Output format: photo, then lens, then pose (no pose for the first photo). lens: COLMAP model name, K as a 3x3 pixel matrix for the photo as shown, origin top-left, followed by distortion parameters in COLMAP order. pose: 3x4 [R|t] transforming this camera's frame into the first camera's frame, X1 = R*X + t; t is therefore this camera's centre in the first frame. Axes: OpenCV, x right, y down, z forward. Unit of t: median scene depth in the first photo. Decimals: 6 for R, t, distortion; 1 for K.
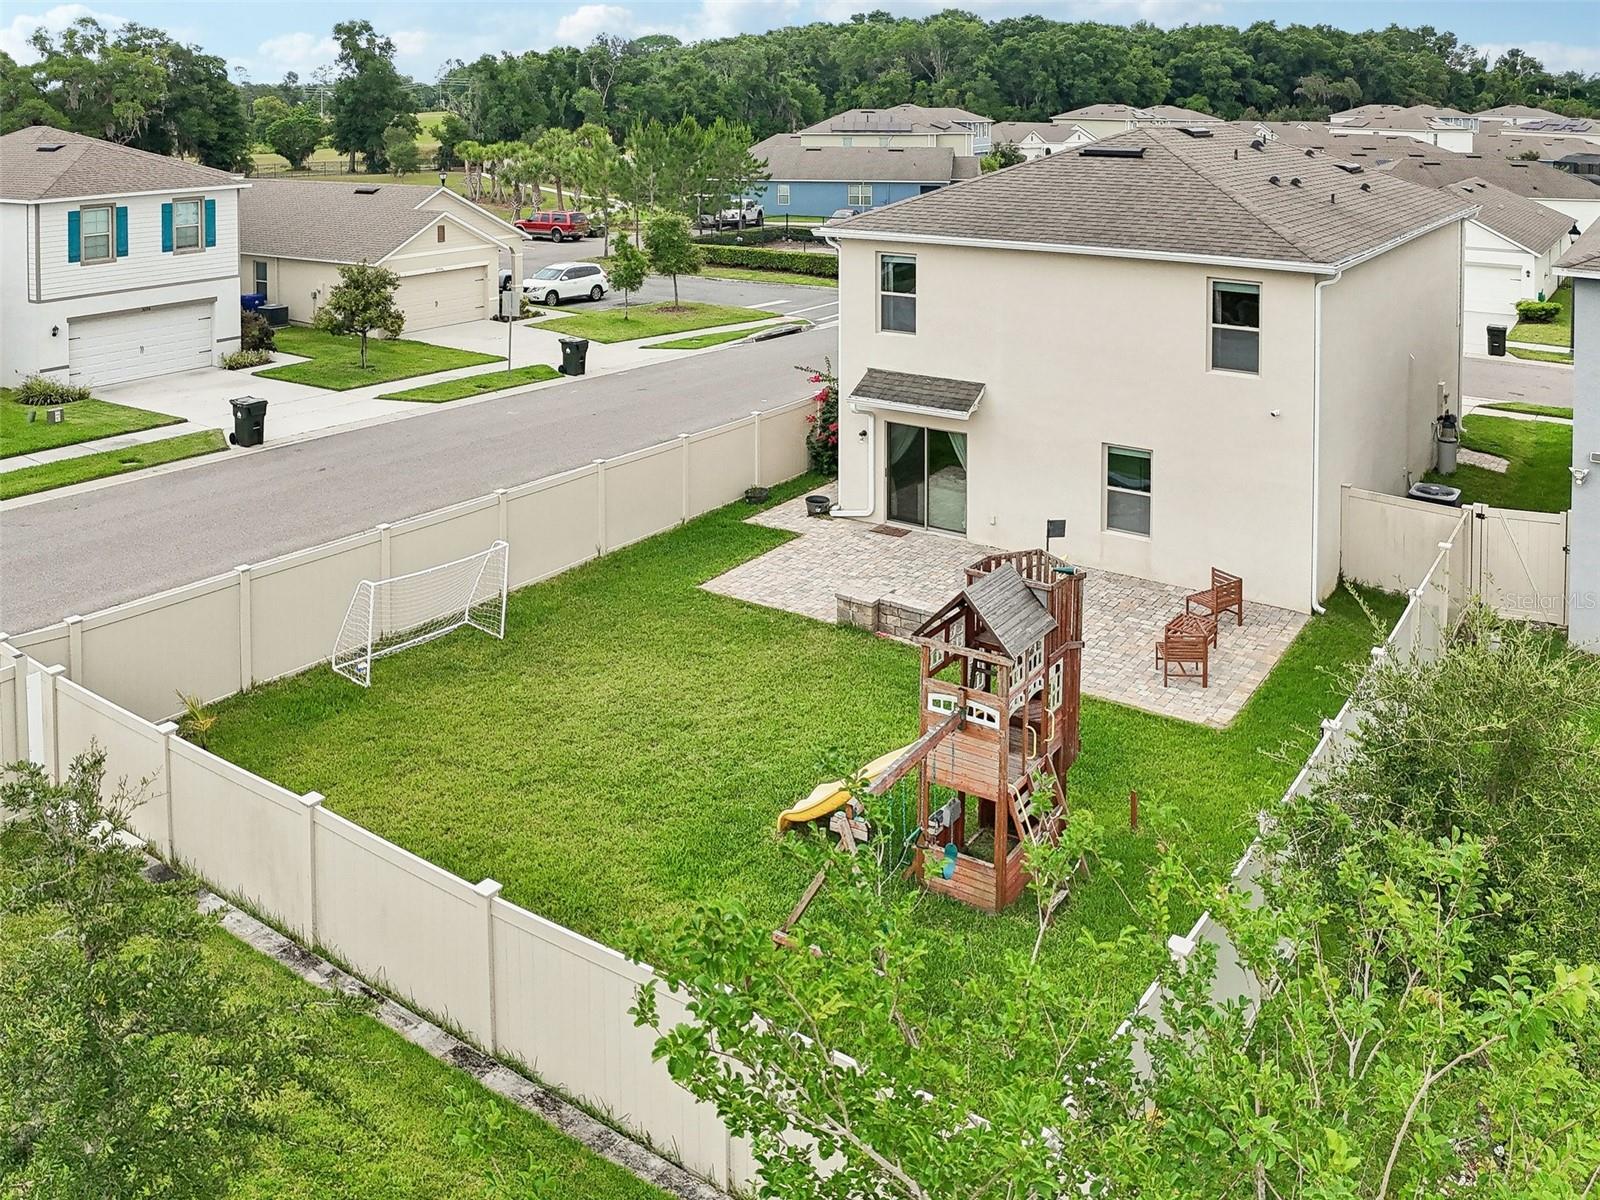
lens RADIAL K [[1216.6, 0, 801.4], [0, 1216.6, 600.3], [0, 0, 1]] dist [0.094144, -0.127453]
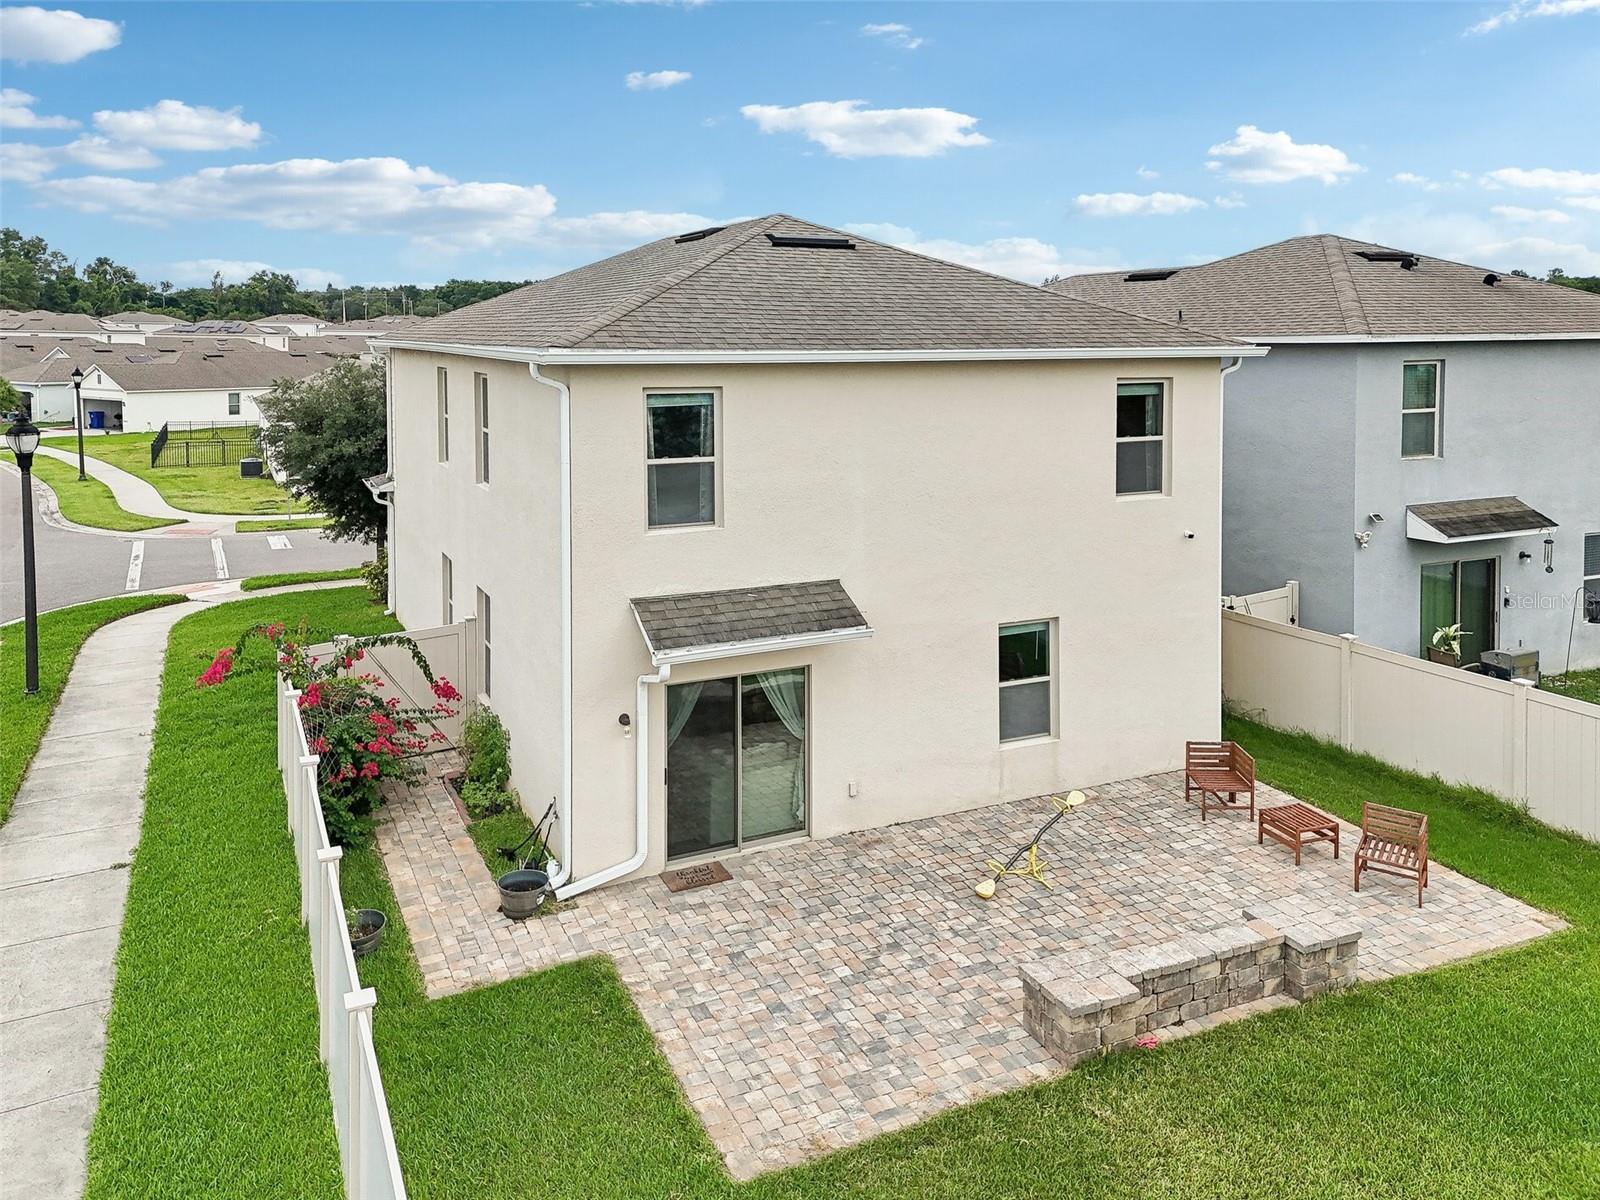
lens RADIAL K [[1213.4, 0, 798.8], [0, 1213.4, 531.1], [0, 0, 1]] dist [0.097262, -0.031475]
pose [[0.506600, -0.151310, 0.848800, -0.124955], [0.328923, 0.943940, -0.028045, -0.062574], [-0.796973, 0.293398, 0.527970, 0.226001]]
